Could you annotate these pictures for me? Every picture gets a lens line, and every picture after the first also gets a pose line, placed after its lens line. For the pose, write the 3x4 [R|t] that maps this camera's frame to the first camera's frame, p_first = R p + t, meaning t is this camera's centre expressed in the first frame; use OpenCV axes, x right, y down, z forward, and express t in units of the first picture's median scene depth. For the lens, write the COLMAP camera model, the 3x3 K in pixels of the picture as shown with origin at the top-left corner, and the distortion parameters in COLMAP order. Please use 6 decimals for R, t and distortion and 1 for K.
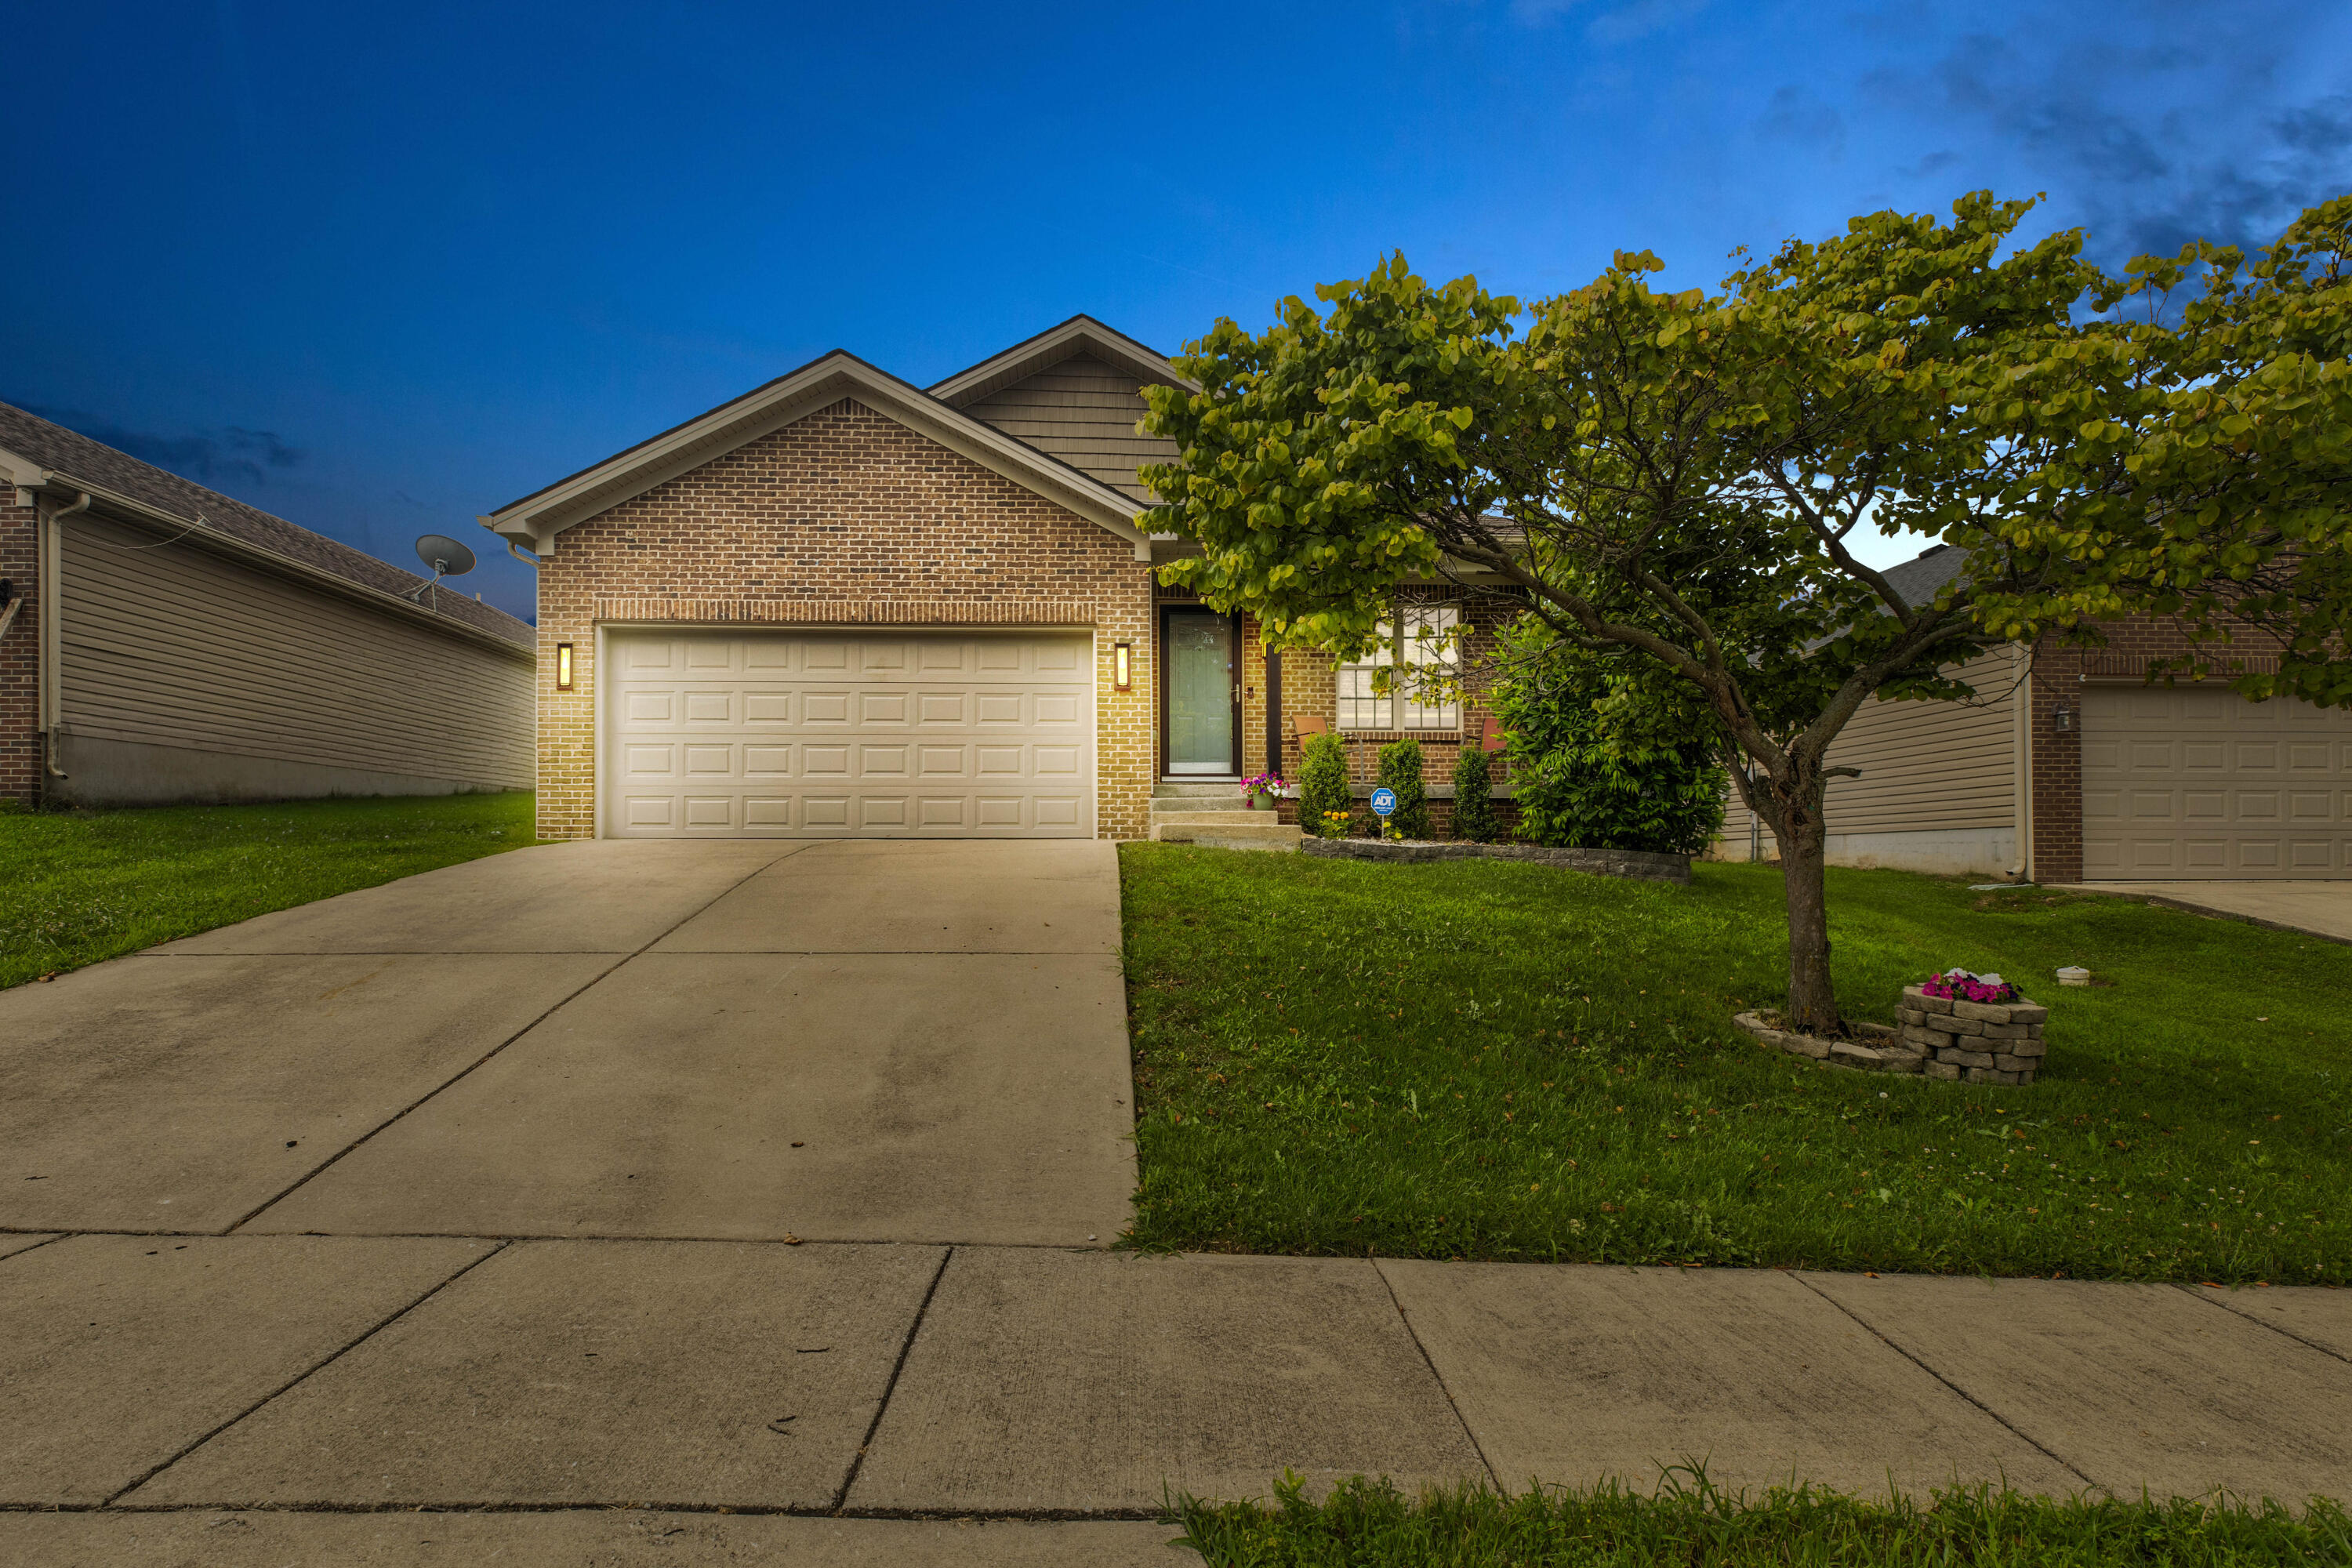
lens RADIAL K [[1071.1, 0, 1170.8], [0, 1071.1, 773.6], [0, 0, 1]] dist [0.004986, 0.000034]
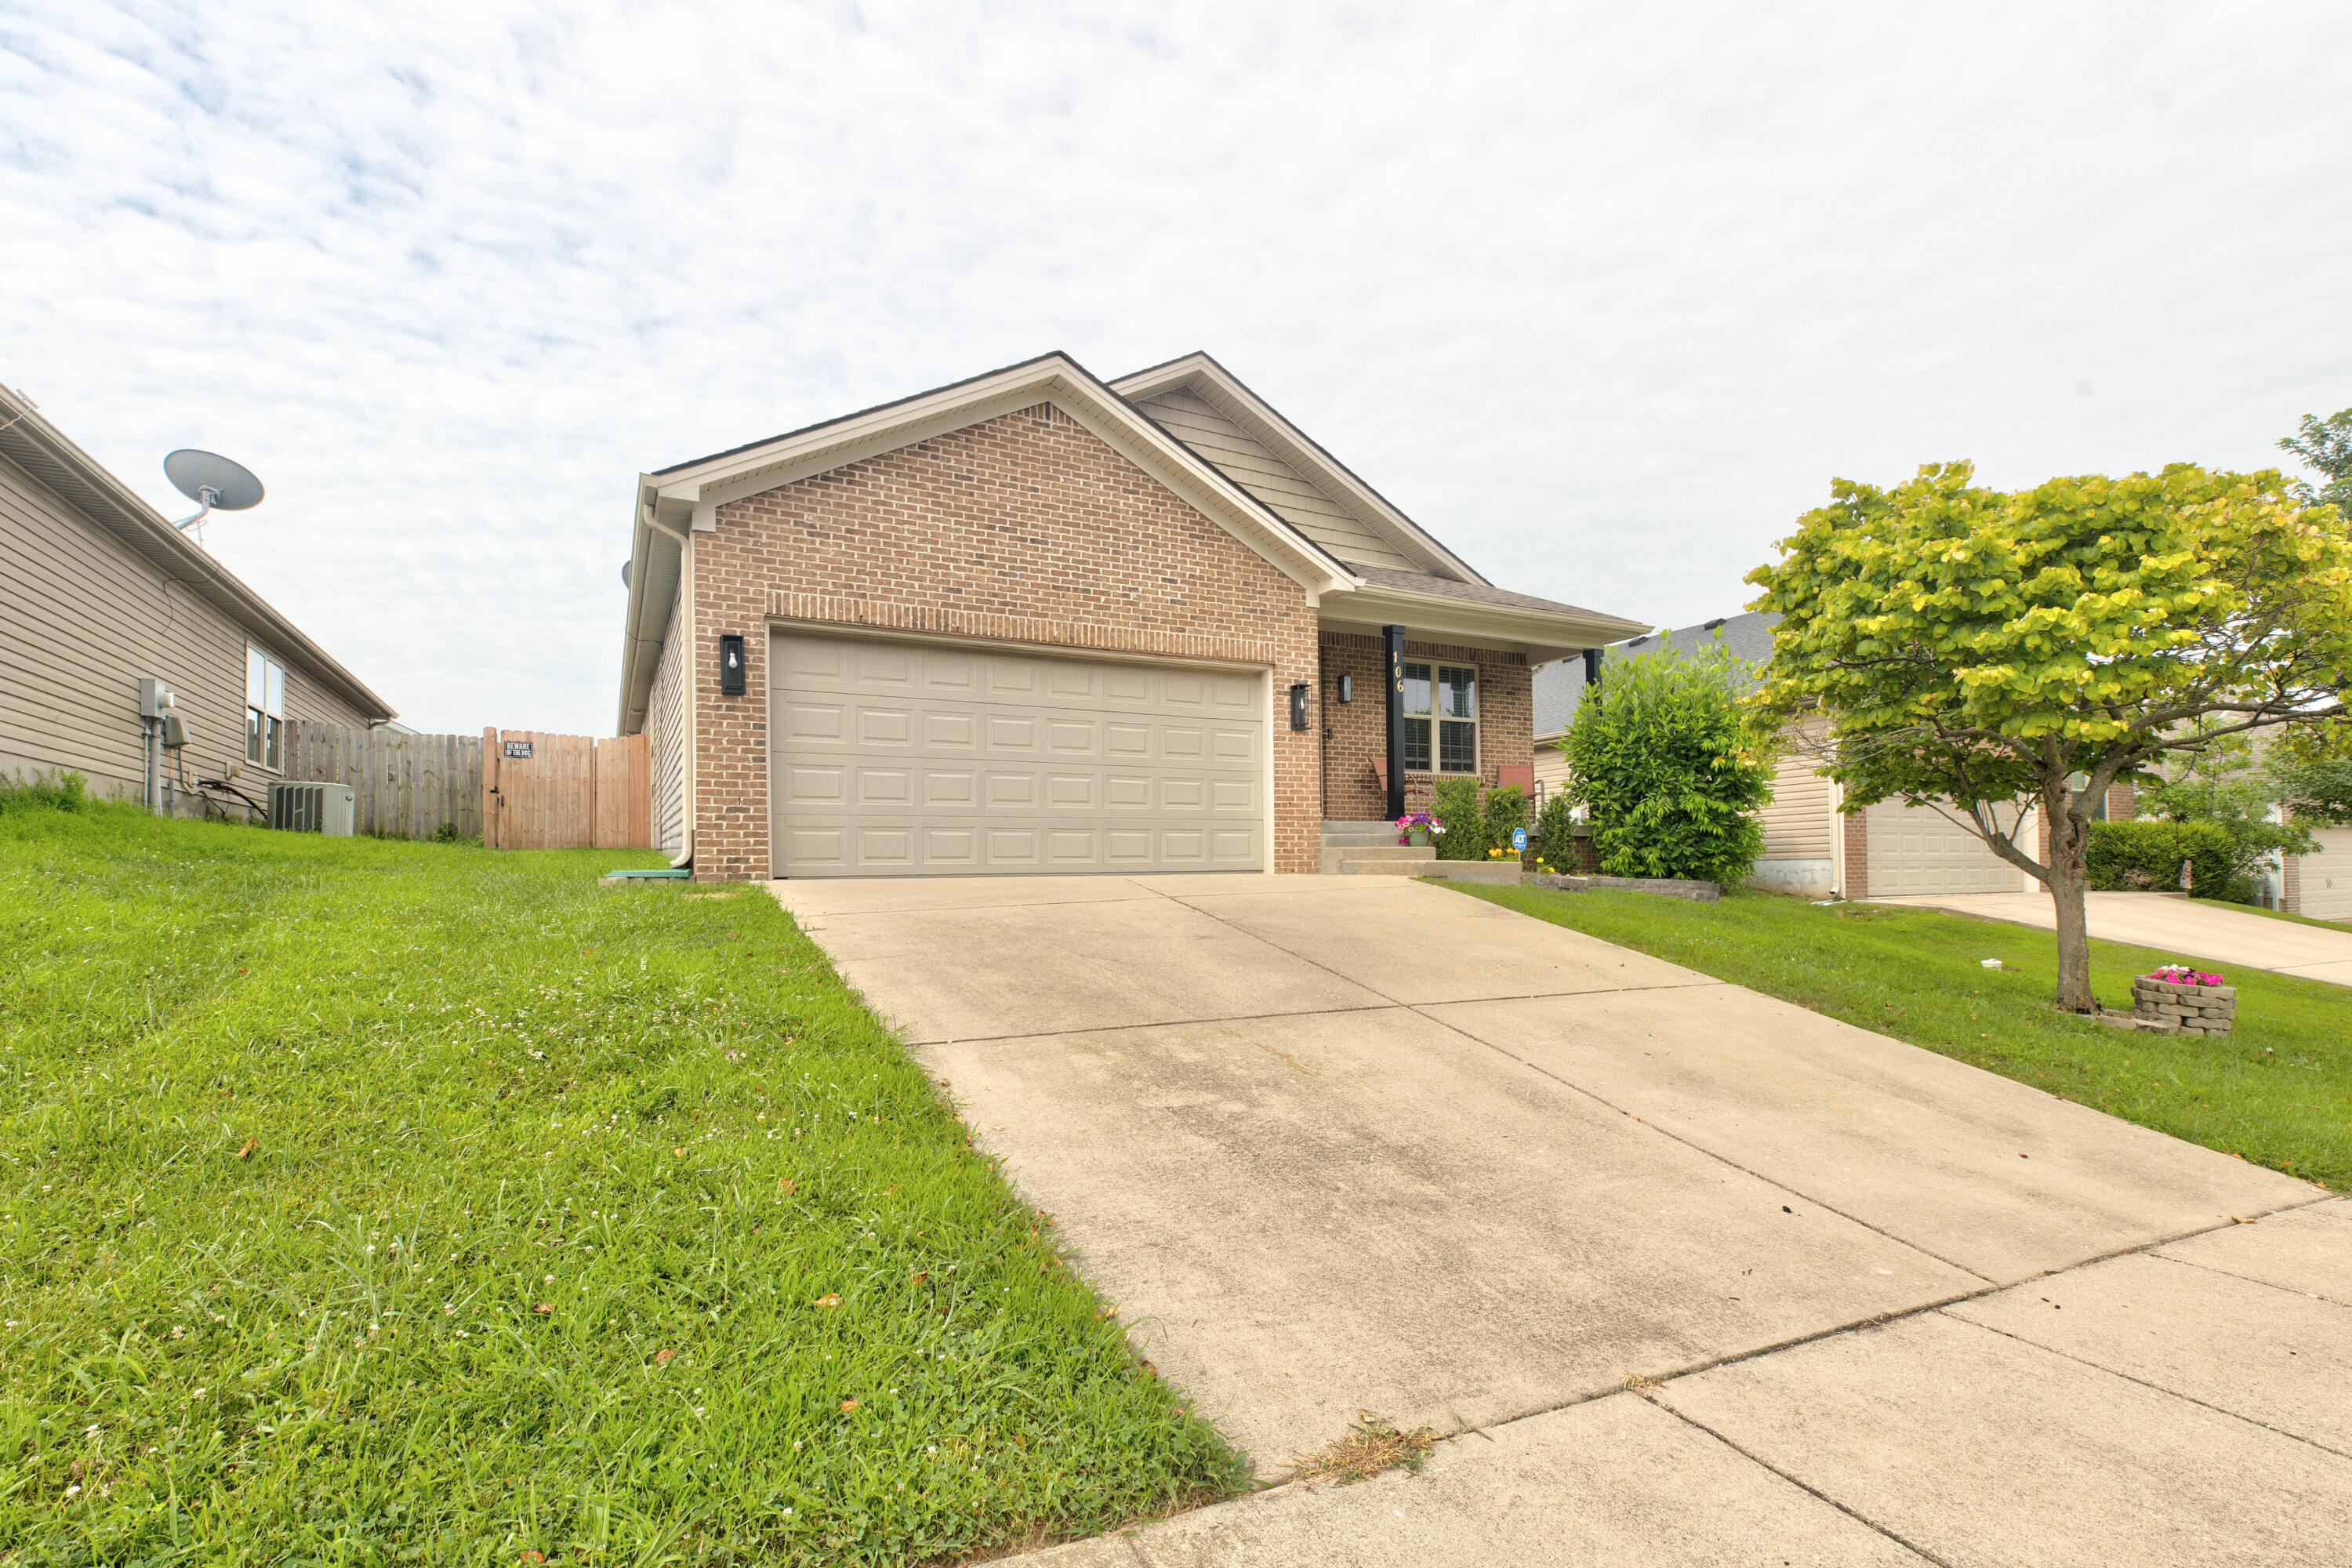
lens RADIAL K [[1071.1, 0, 1169.4], [0, 1071.1, 784.8], [0, 0, 1]] dist [0.004986, 0.000034]
pose [[0.908695, 0.027188, 0.416574, -0.591505], [-0.023973, 0.999629, -0.012947, -0.008069], [-0.416771, 0.001779, 0.909010, 0.109644]]
